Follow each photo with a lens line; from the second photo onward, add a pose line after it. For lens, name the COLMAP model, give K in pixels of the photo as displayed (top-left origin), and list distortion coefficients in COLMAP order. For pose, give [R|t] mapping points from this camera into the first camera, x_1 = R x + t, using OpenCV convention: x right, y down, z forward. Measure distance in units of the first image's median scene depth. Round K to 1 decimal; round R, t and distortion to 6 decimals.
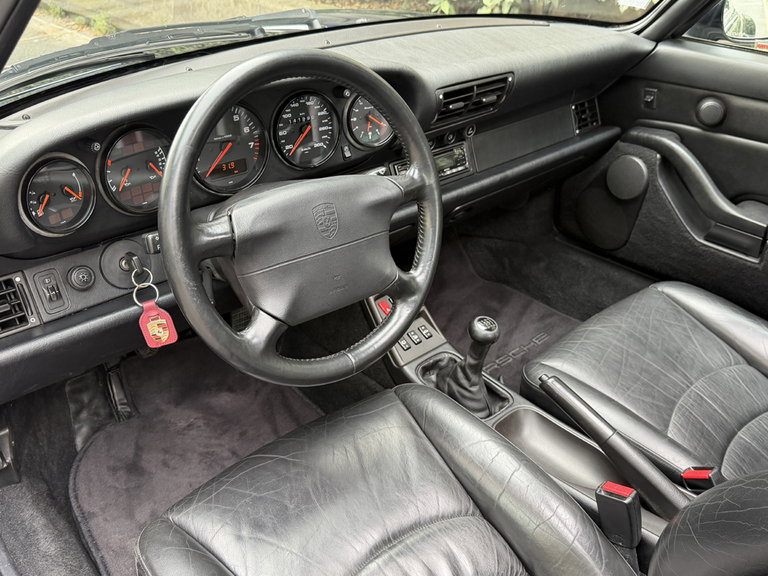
lens RADIAL K [[700.8, 0, 384.0], [0, 700.8, 288.0], [0, 0, 1]] dist [0.012536, 0.007841]
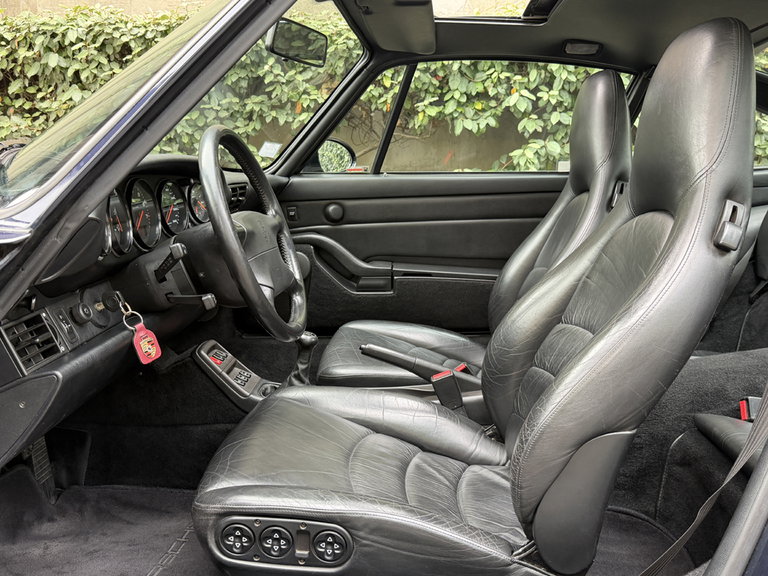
lens RADIAL K [[700.8, 0, 384.0], [0, 700.8, 288.0], [0, 0, 1]] dist [0.012536, 0.007841]
pose [[0.691563, -0.152465, 0.706042, -0.620041], [0.387278, 0.903363, -0.184261, 0.245703], [-0.609718, 0.400862, 0.683778, -0.081102]]
